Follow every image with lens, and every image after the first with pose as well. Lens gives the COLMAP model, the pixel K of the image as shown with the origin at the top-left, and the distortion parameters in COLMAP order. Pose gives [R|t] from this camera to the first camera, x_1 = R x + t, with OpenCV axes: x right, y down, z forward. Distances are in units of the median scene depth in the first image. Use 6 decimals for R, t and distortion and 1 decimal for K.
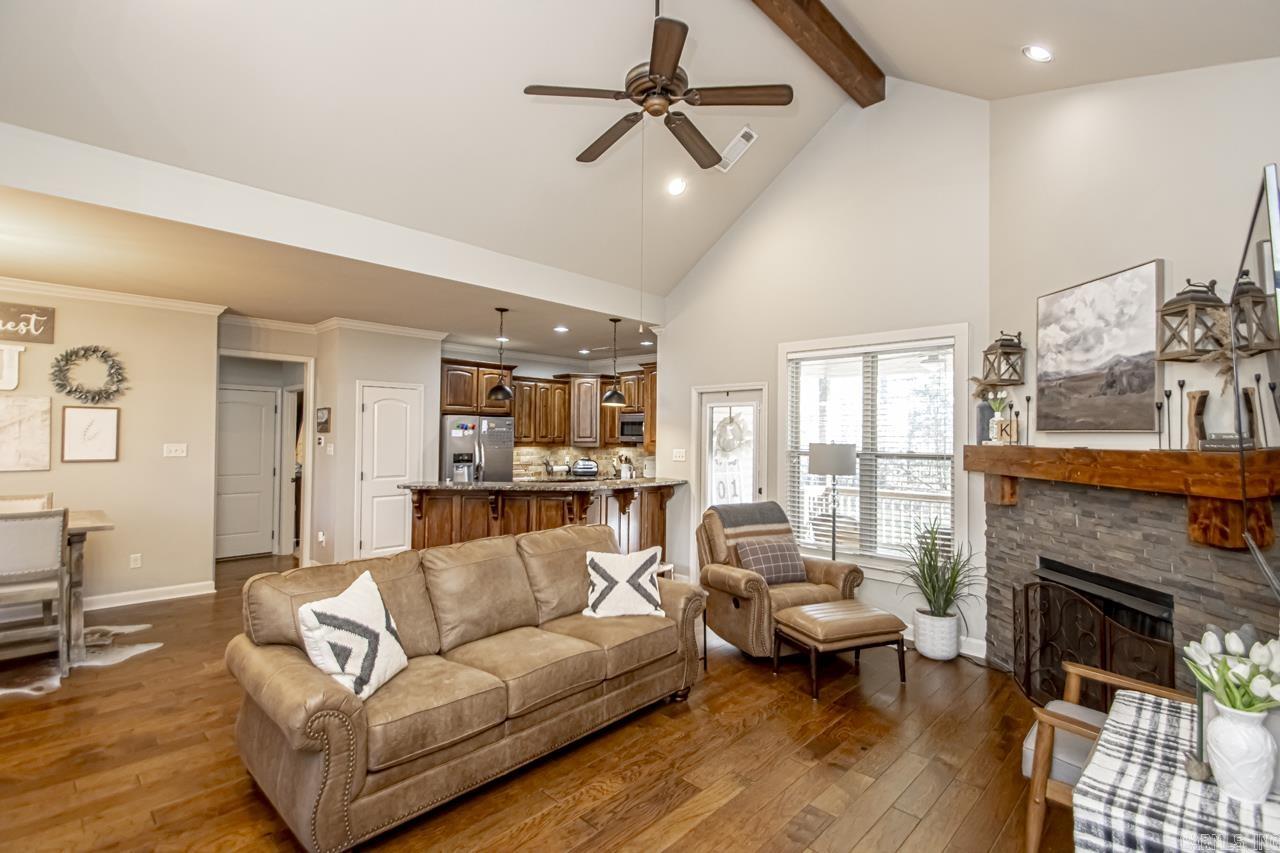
lens RADIAL K [[591.4, 0, 646.7], [0, 591.4, 423.1], [0, 0, 1]] dist [0.003912, -0.010552]
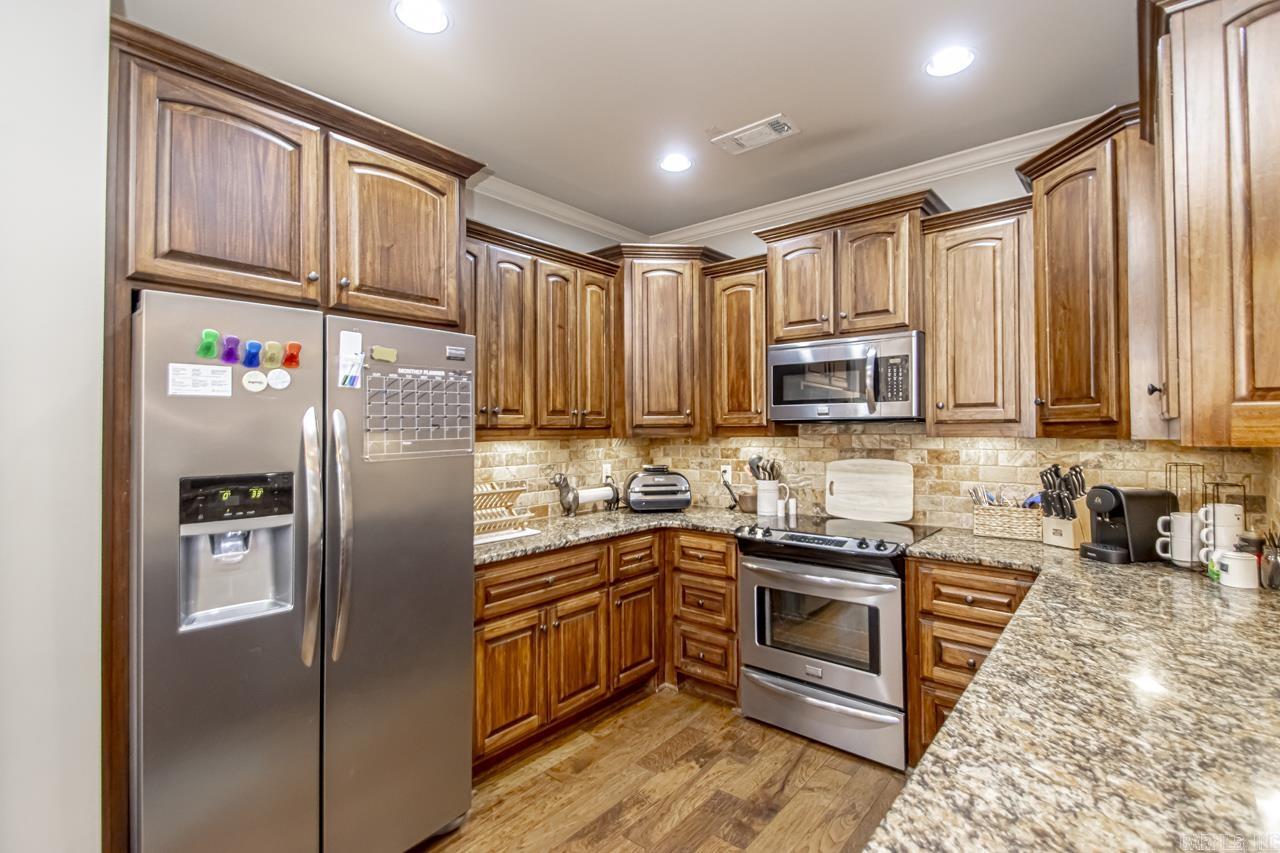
lens RADIAL K [[591.4, 0, 646.7], [0, 591.4, 423.1], [0, 0, 1]] dist [0.003912, -0.010552]
pose [[0.997238, -0.017032, 0.072299, -0.144748], [0.016211, 0.999797, 0.011931, 0.026182], [-0.072488, -0.010726, 0.997312, 0.631987]]
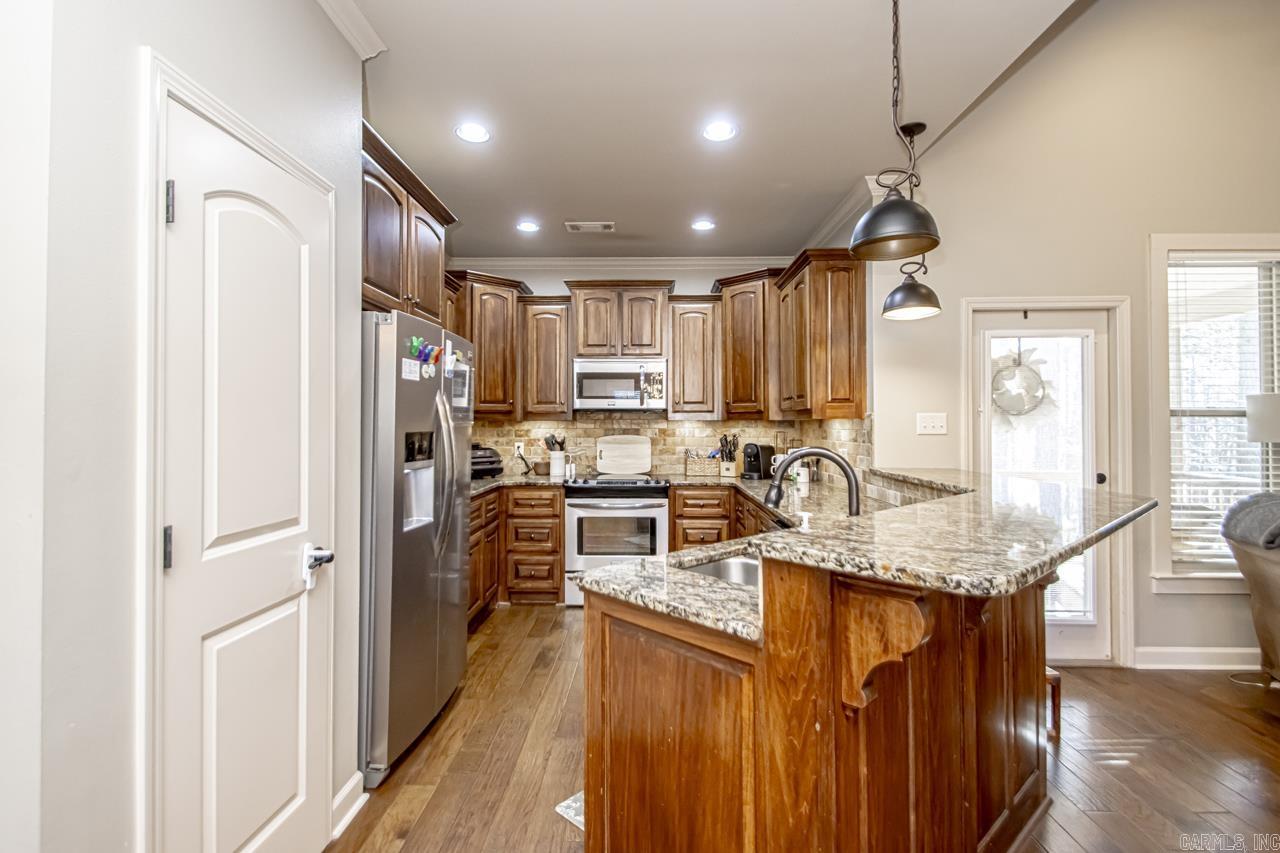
lens RADIAL K [[602.6, 0, 645.3], [0, 602.6, 418.4], [0, 0, 1]] dist [-0.001410, -0.000119]
pose [[0.726799, -0.002865, 0.686844, -0.367892], [-0.007014, 0.999908, 0.011593, 0.031631], [-0.686815, -0.013243, 0.726712, 0.546024]]
